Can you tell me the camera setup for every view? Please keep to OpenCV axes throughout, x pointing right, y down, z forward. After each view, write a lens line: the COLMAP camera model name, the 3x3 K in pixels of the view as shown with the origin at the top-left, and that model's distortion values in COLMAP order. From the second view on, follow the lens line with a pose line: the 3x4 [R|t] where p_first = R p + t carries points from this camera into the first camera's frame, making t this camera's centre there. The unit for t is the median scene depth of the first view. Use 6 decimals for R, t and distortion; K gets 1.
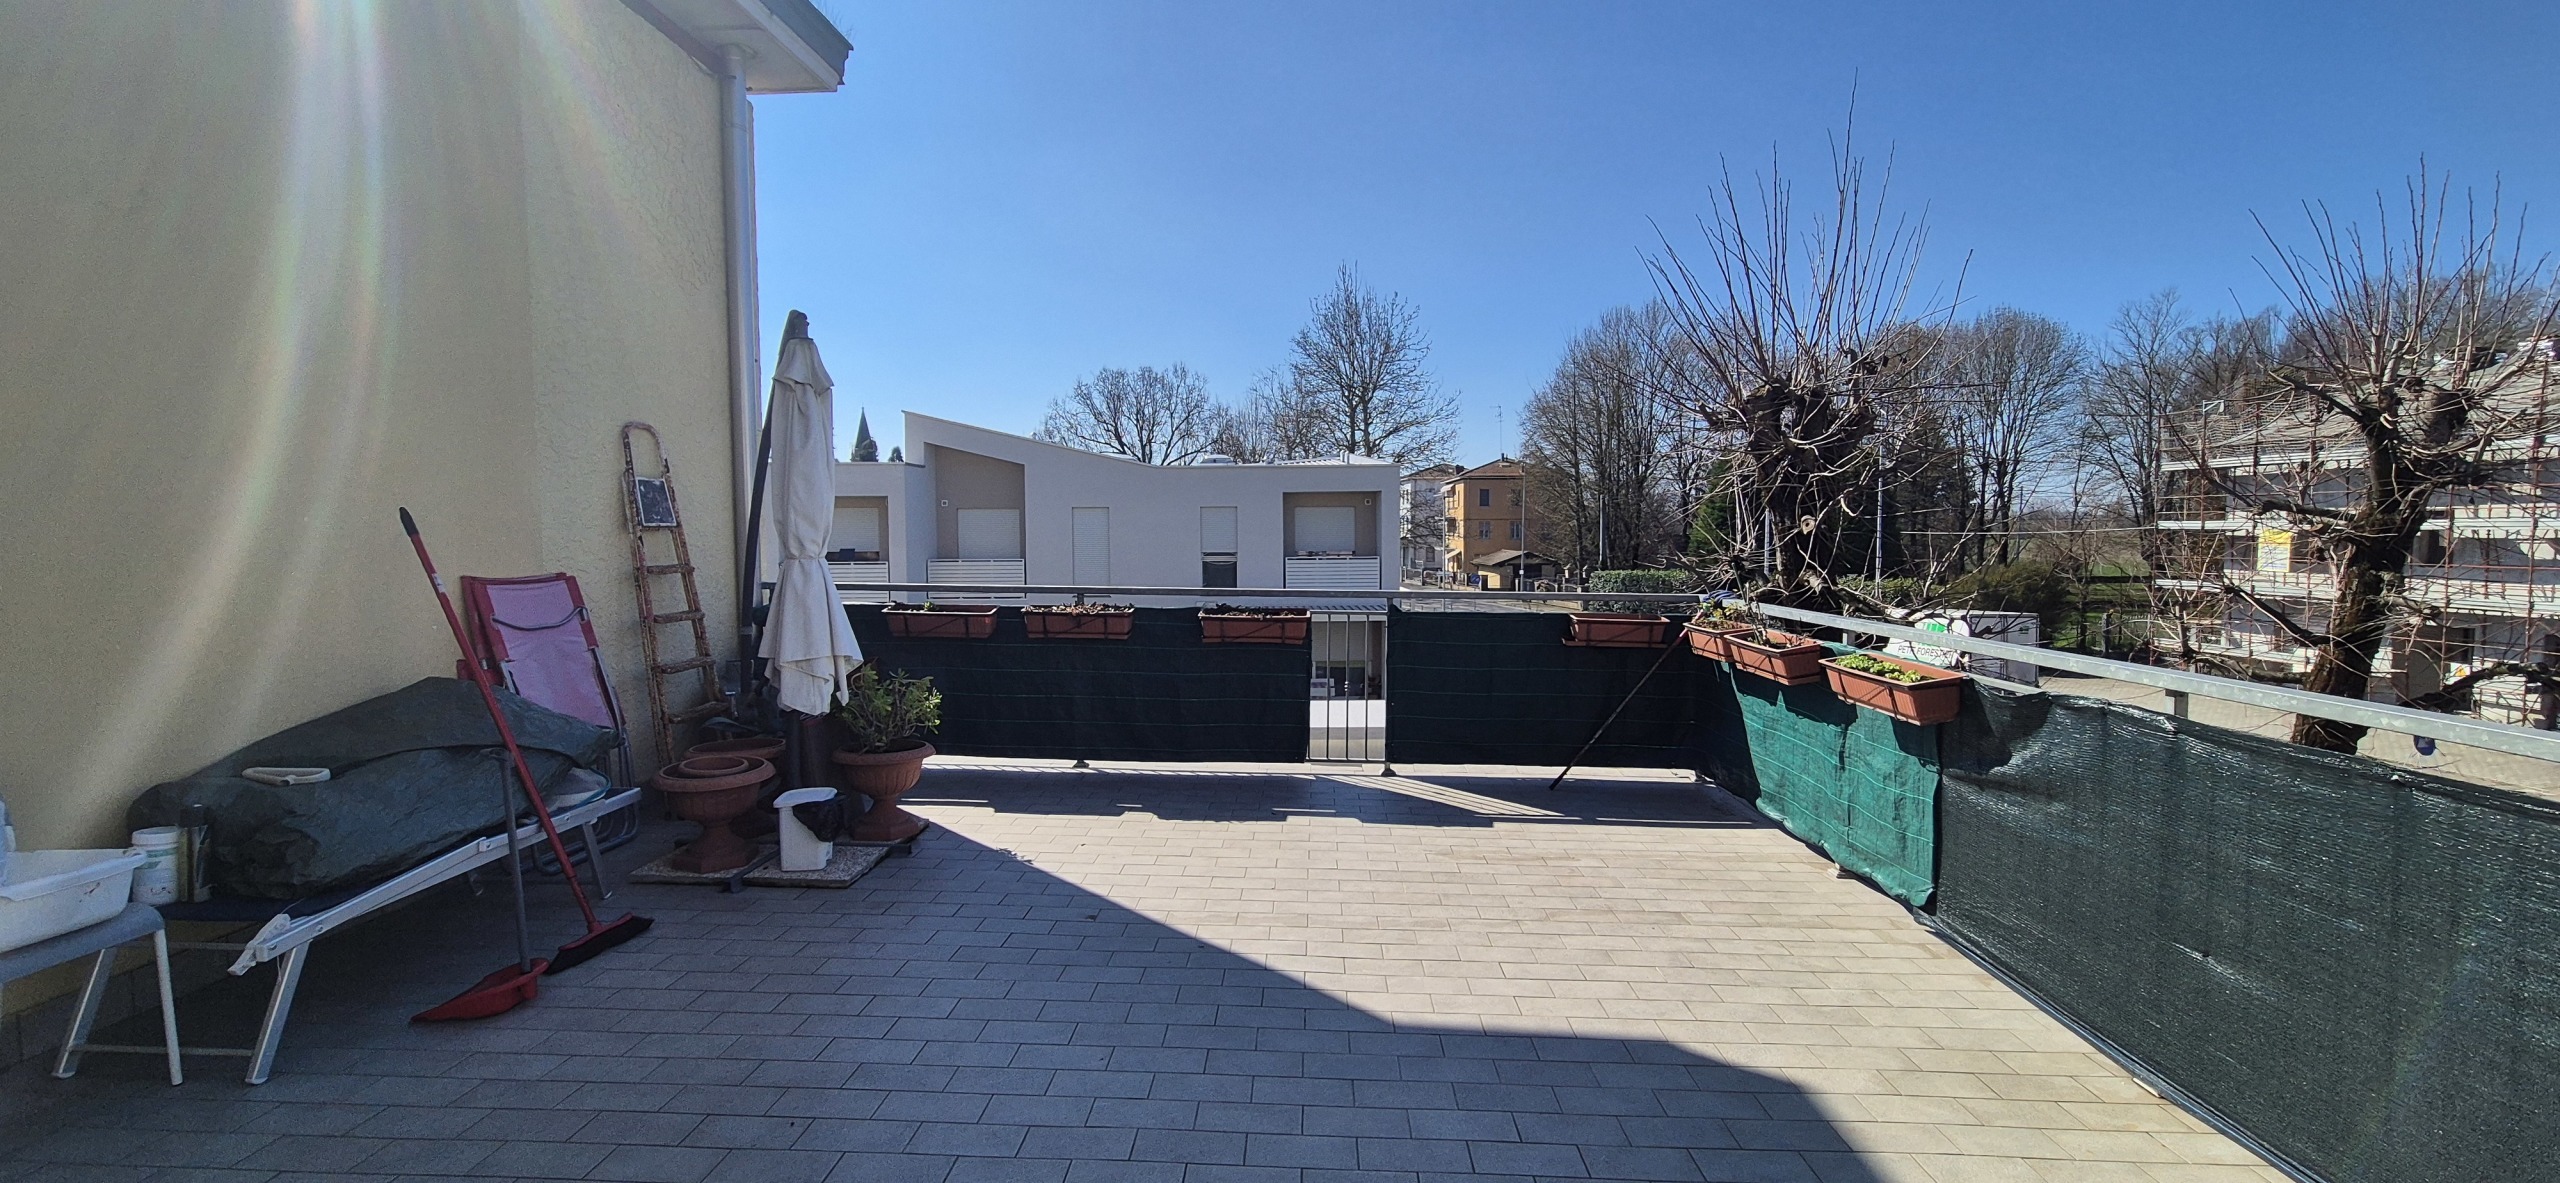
lens RADIAL K [[1045.8, 0, 1303.5], [0, 1045.8, 579.5], [0, 0, 1]] dist [-0.001251, 0.001032]
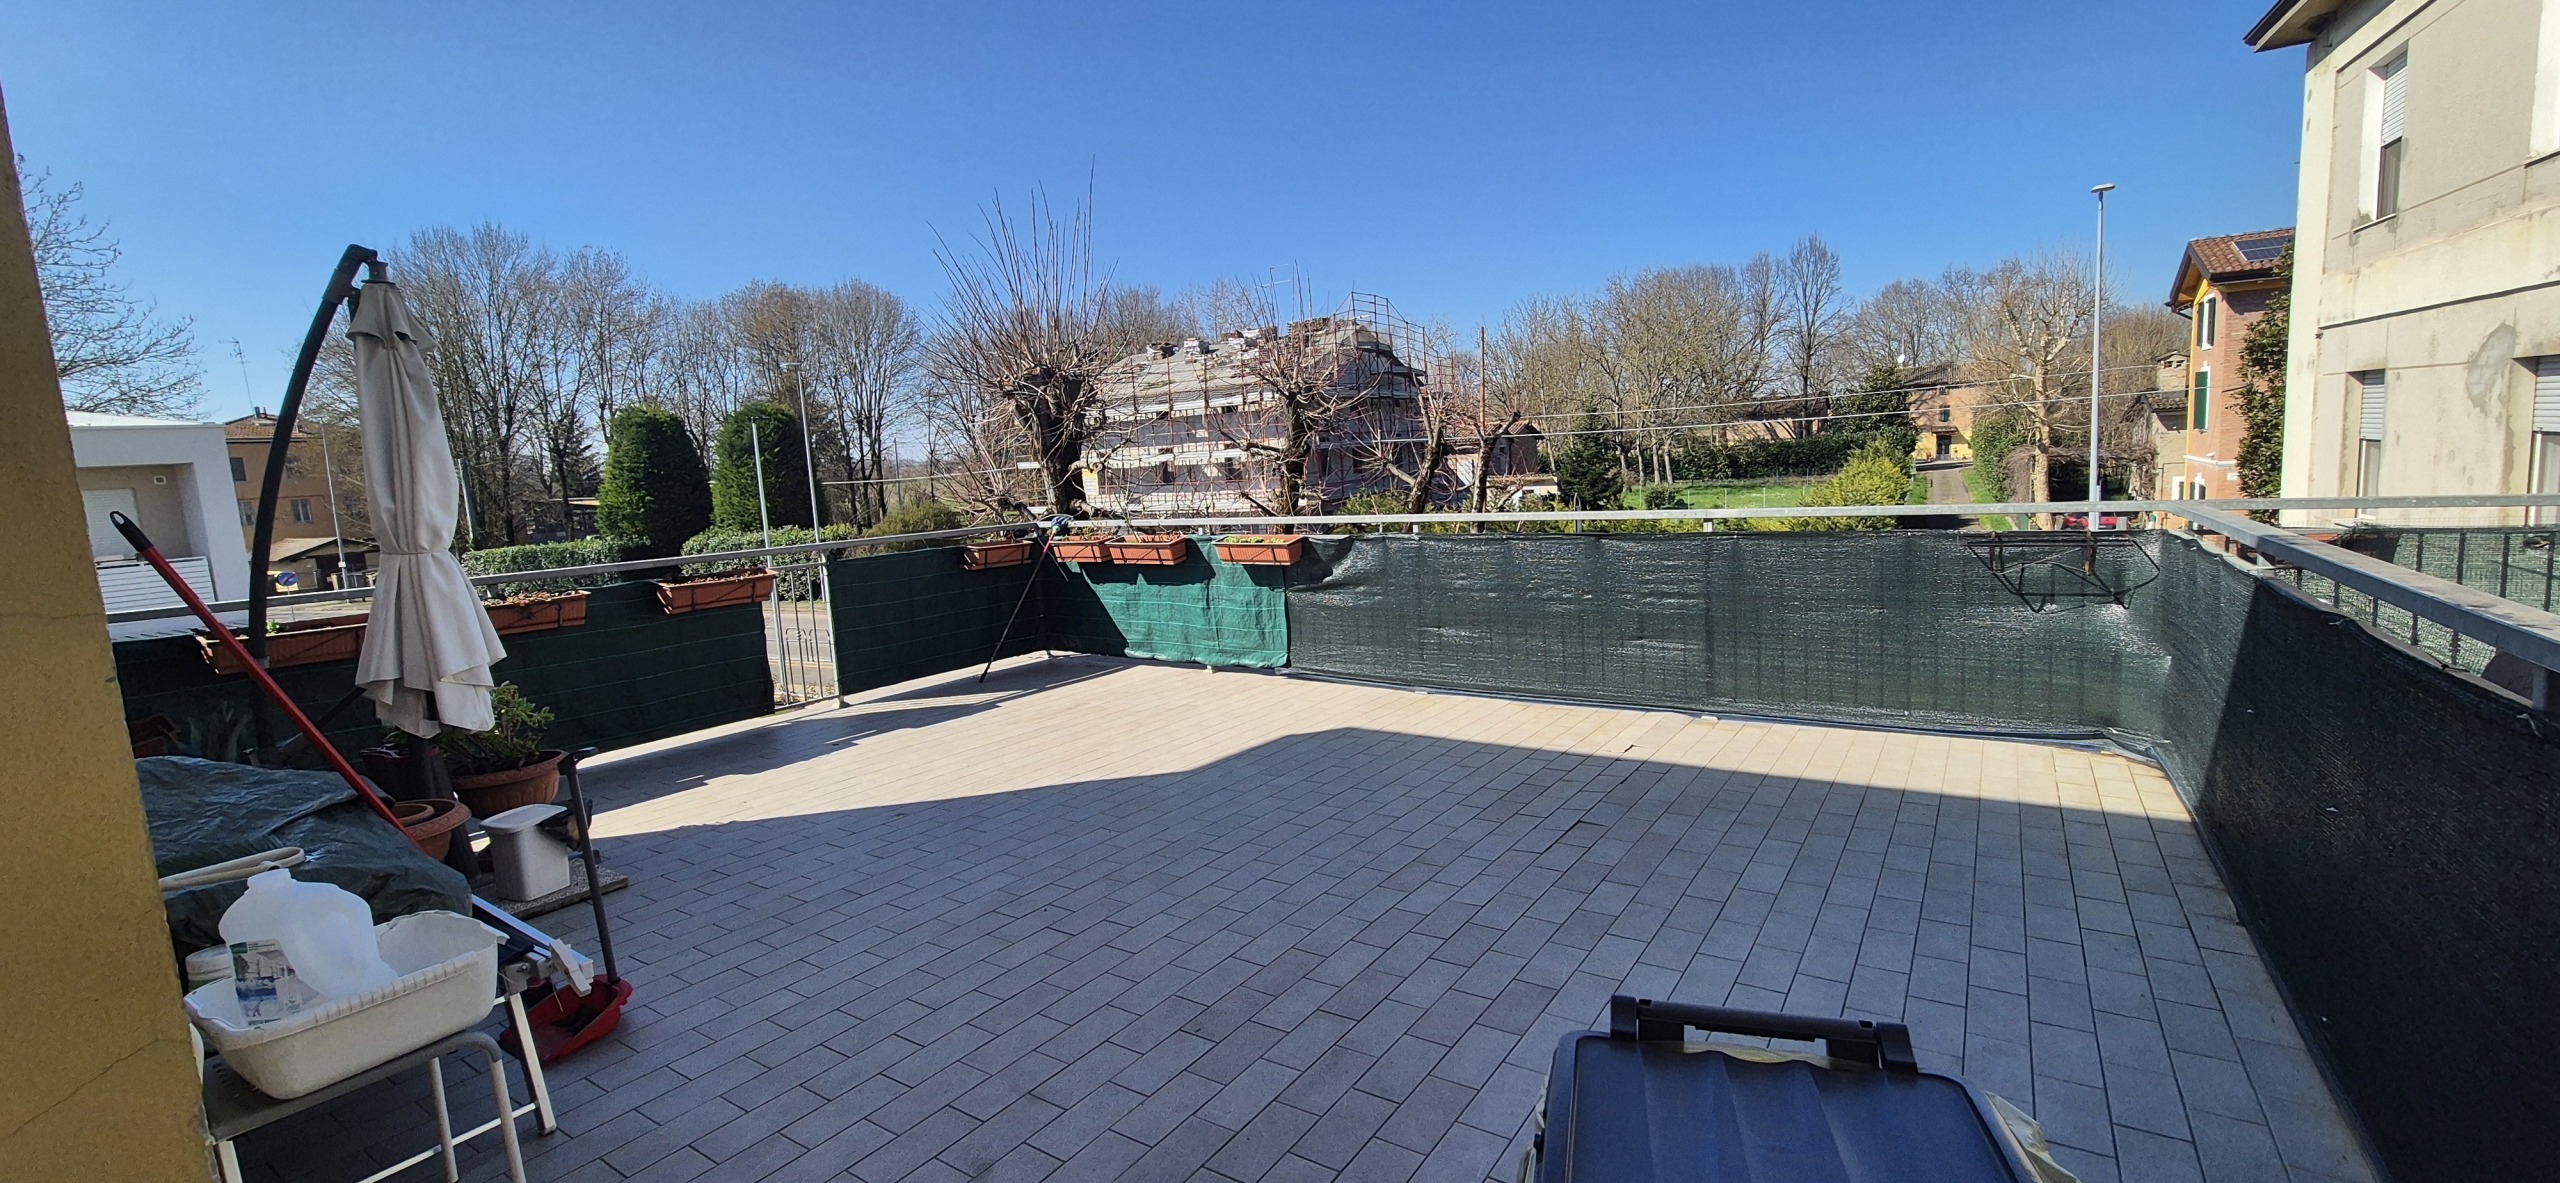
lens RADIAL K [[1045.8, 0, 1303.5], [0, 1045.8, 579.5], [0, 0, 1]] dist [-0.001251, 0.001032]
pose [[0.531799, -0.133001, 0.836362, -0.606195], [0.097527, 0.990638, 0.095523, -0.007188], [-0.841236, 0.030769, 0.539791, -0.024321]]
